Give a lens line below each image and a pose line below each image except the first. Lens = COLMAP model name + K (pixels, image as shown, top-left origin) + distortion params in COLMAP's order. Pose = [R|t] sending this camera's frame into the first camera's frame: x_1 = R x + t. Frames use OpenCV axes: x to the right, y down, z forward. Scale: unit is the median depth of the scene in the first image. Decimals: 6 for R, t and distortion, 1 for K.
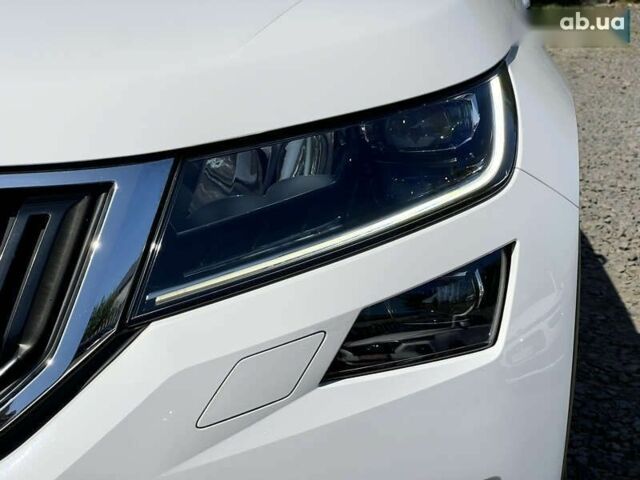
lens RADIAL K [[1472.4, 0, 320.0], [0, 1472.4, 240.0], [0, 0, 1]] dist [-0.308487, 7.036584]
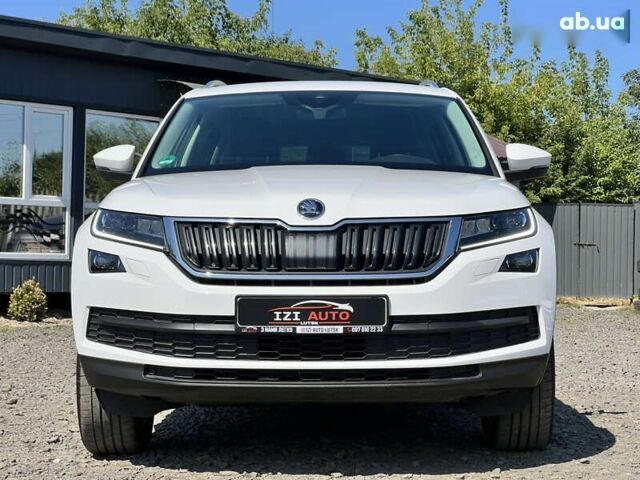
lens RADIAL K [[1472.4, 0, 320.0], [0, 1472.4, 240.0], [0, 0, 1]] dist [-0.308487, 7.036584]
pose [[0.998447, -0.011301, 0.054550, -0.644845], [0.023409, 0.973670, -0.226757, 0.835076], [-0.050552, 0.227682, 0.972422, -2.679373]]
